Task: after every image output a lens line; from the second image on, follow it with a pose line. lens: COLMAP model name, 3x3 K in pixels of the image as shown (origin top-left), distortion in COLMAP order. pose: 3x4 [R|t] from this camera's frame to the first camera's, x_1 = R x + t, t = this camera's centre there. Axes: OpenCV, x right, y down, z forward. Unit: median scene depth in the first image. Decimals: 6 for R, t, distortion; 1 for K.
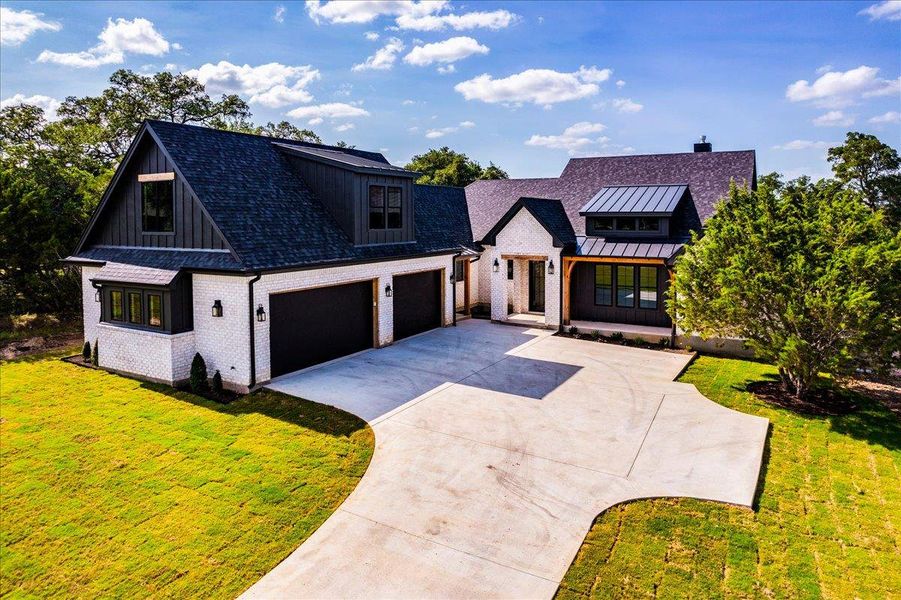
lens RADIAL K [[420.7, 0, 453.1], [0, 420.7, 299.1], [0, 0, 1]] dist [-0.000869, 0.000043]
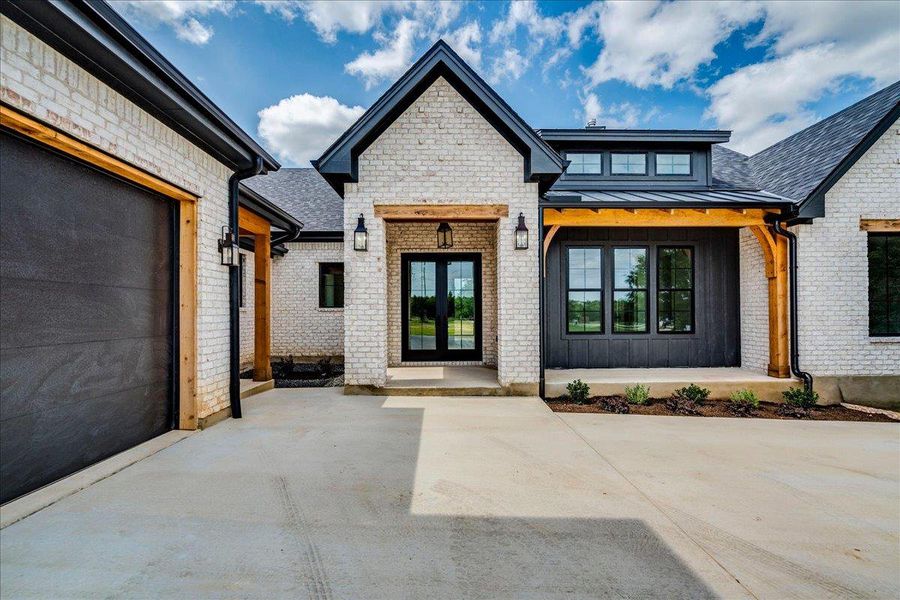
lens RADIAL K [[420.2, 0, 452.6], [0, 420.2, 299.1], [0, 0, 1]] dist [-0.000869, 0.000043]
pose [[0.884622, 0.001832, 0.466305, -0.000024], [0.066284, 0.989344, -0.129634, 0.029034], [-0.461574, 0.145586, 0.875074, 0.646458]]
